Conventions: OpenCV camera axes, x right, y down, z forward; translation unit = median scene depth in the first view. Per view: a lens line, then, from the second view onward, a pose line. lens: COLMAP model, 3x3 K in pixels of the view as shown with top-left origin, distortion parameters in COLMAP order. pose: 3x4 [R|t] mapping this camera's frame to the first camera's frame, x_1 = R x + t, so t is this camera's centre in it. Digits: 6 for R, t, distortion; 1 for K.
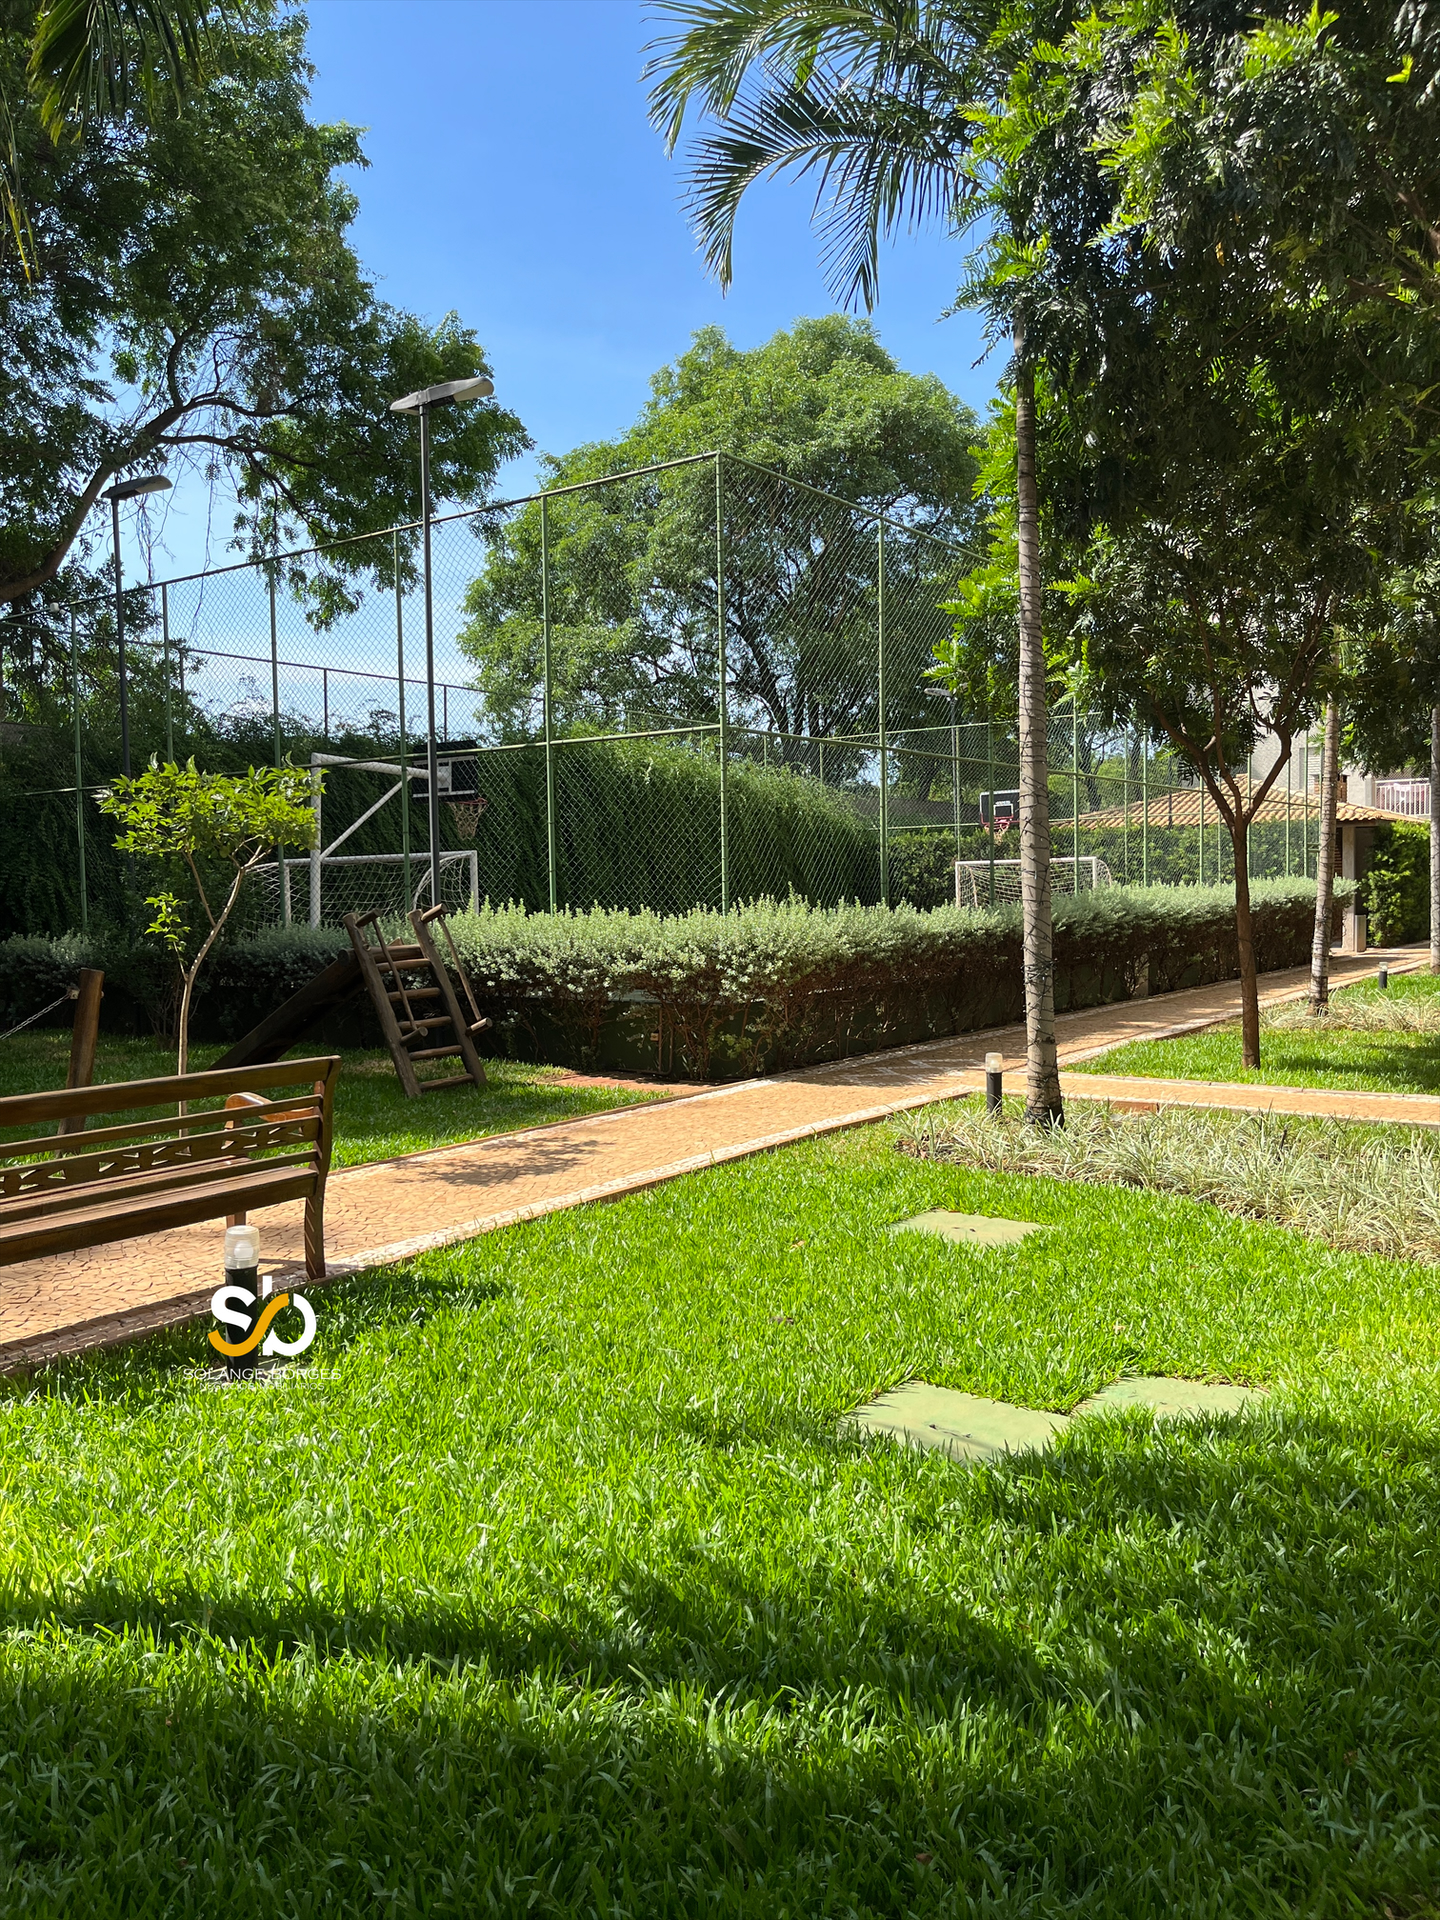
lens RADIAL K [[1444.1, 0, 661.8], [0, 1444.1, 972.0], [0, 0, 1]] dist [0.096427, -0.112208]
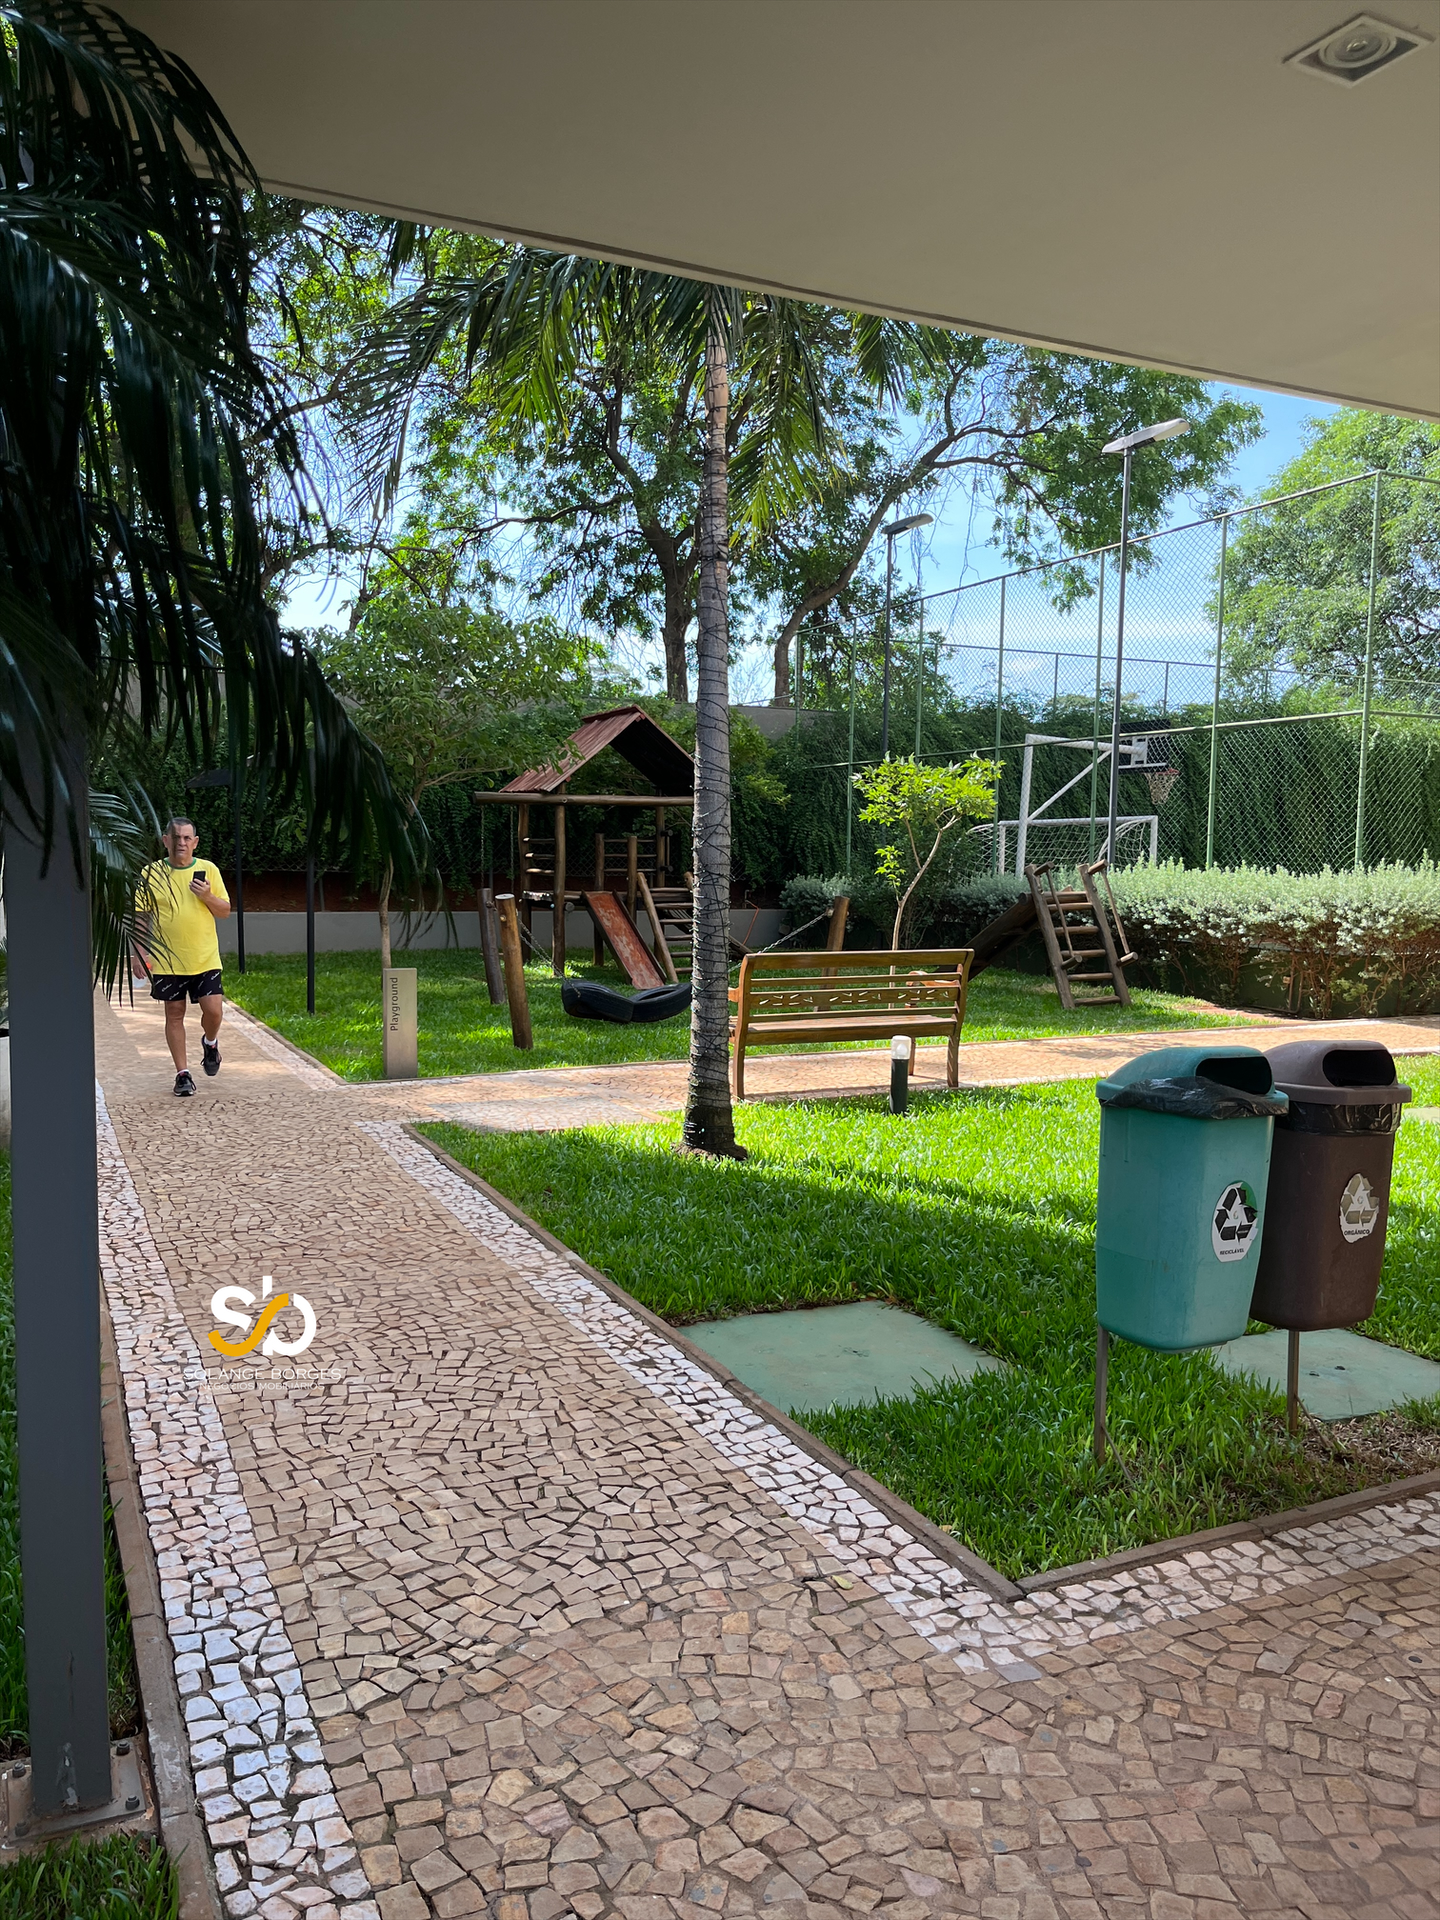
lens RADIAL K [[1448.4, 0, 720.0], [0, 1448.4, 960.0], [0, 0, 1]] dist [-0.000881, -0.000983]
pose [[0.889878, 0.060337, -0.452192, 0.089029], [-0.050486, 0.998151, 0.033834, 0.009956], [0.453397, -0.007279, 0.891279, -0.192938]]
